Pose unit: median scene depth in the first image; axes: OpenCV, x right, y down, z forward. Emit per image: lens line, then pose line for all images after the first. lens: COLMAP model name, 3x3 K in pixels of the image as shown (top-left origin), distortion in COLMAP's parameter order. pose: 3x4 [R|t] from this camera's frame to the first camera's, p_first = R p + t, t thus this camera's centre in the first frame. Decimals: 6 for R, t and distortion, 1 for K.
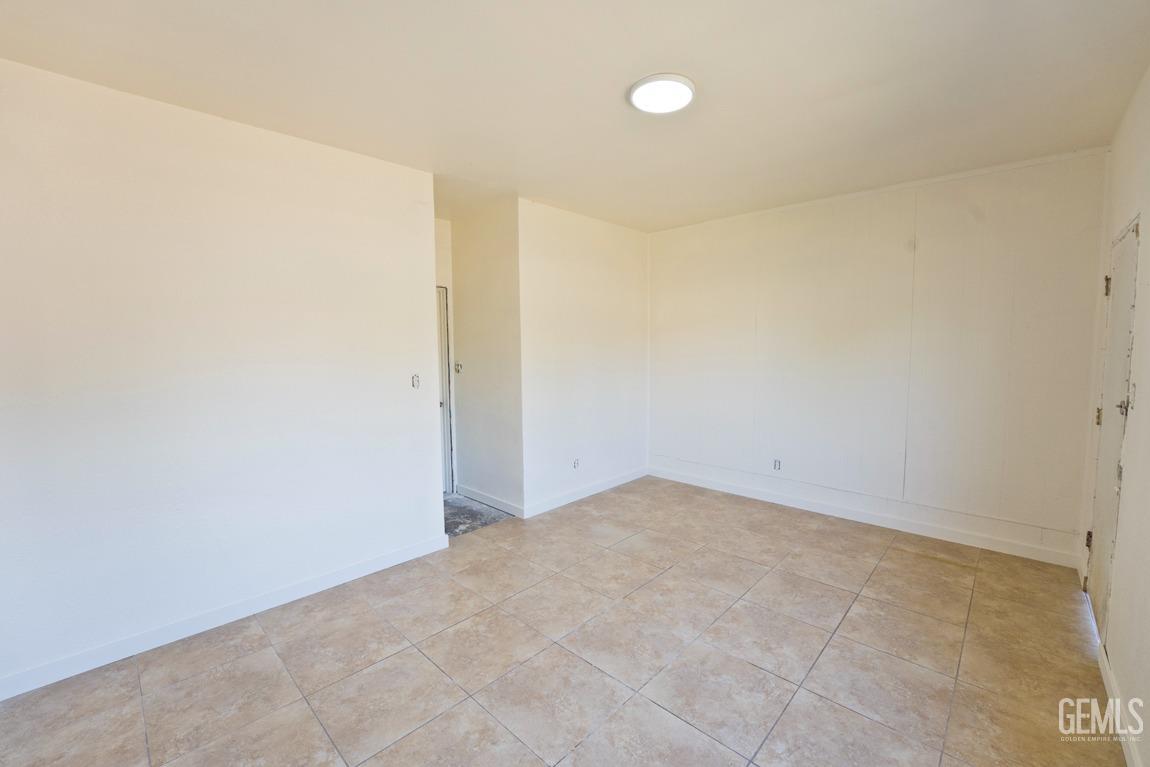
lens RADIAL K [[468.9, 0, 572.0], [0, 468.9, 382.8], [0, 0, 1]] dist [-0.022452, 0.000378]
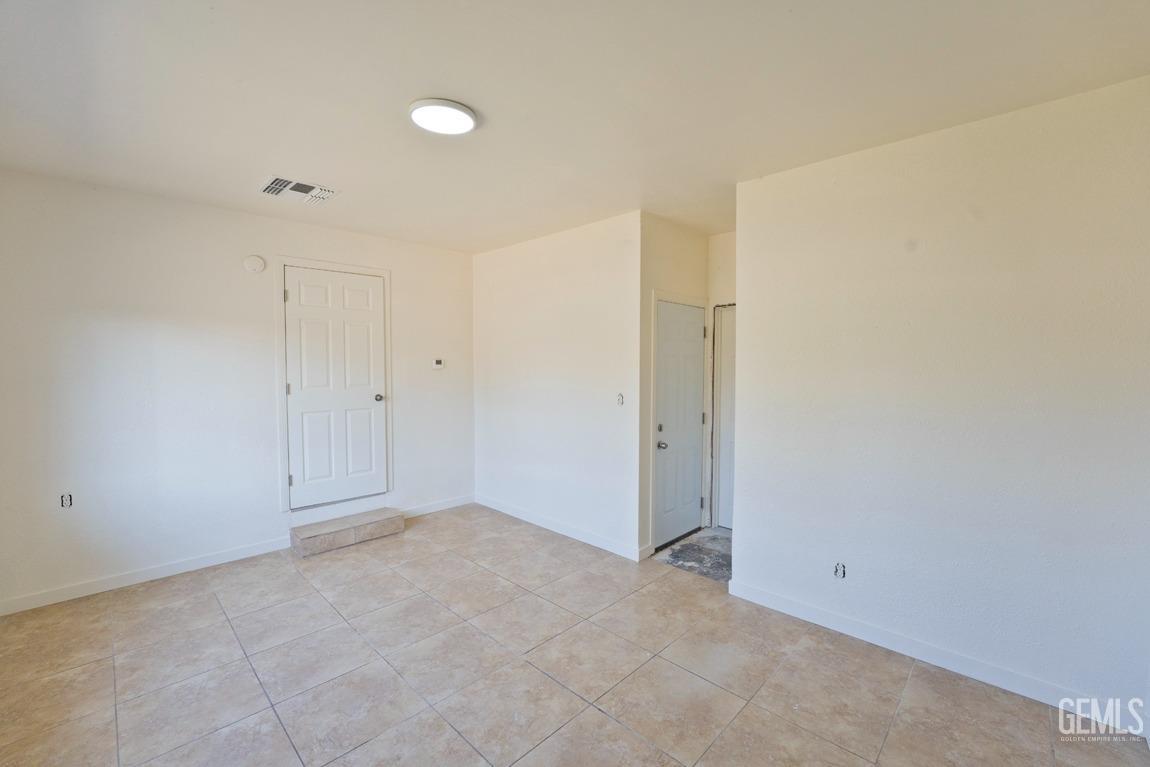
lens RADIAL K [[468.9, 0, 571.7], [0, 468.9, 383.1], [0, 0, 1]] dist [-0.022452, 0.000378]
pose [[0.001435, 0.052008, -0.998646, 0.974536], [-0.084807, 0.995055, 0.051699, -0.108908], [0.996396, 0.084618, 0.005838, 1.062681]]
